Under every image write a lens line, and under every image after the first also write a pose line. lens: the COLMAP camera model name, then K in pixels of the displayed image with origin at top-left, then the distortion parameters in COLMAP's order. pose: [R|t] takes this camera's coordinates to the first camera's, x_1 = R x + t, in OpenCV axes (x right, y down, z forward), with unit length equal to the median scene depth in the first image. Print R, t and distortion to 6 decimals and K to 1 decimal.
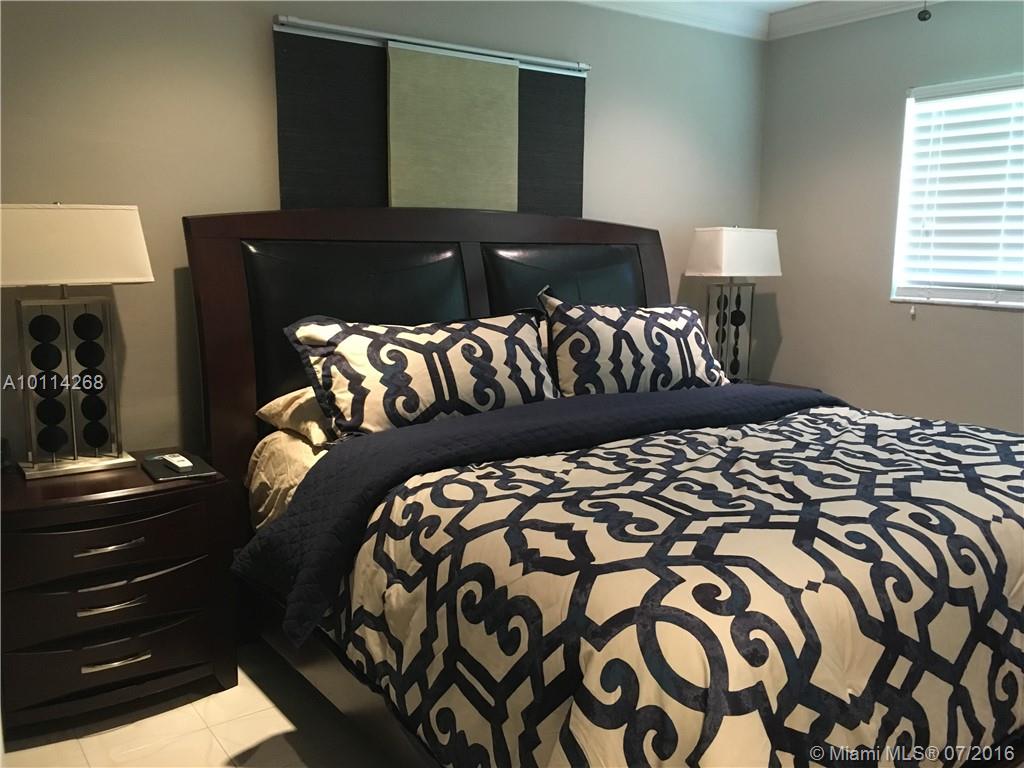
lens RADIAL K [[880.0, 0, 510.1], [0, 880.0, 387.3], [0, 0, 1]] dist [0.071813, -0.105492]
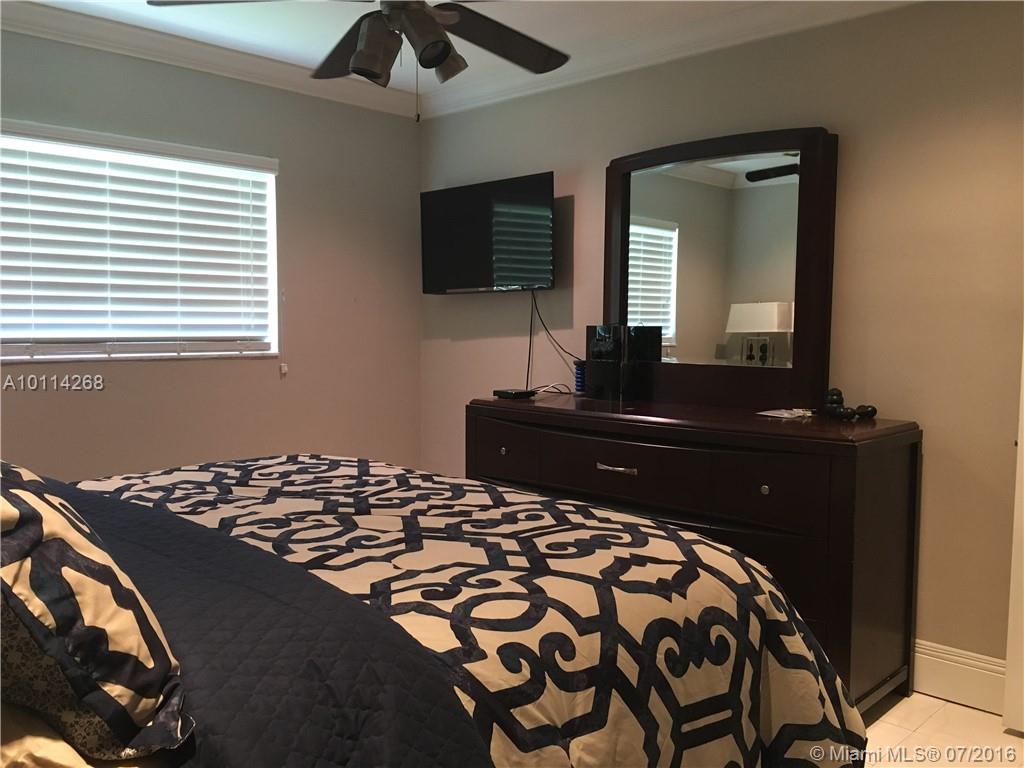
lens RADIAL K [[880.0, 0, 510.1], [0, 880.0, 387.3], [0, 0, 1]] dist [0.071813, -0.105492]
pose [[-0.174987, -0.082653, 0.981095, -0.818585], [0.146686, 0.983160, 0.108990, -0.155926], [-0.973582, 0.162985, -0.159916, 1.120653]]
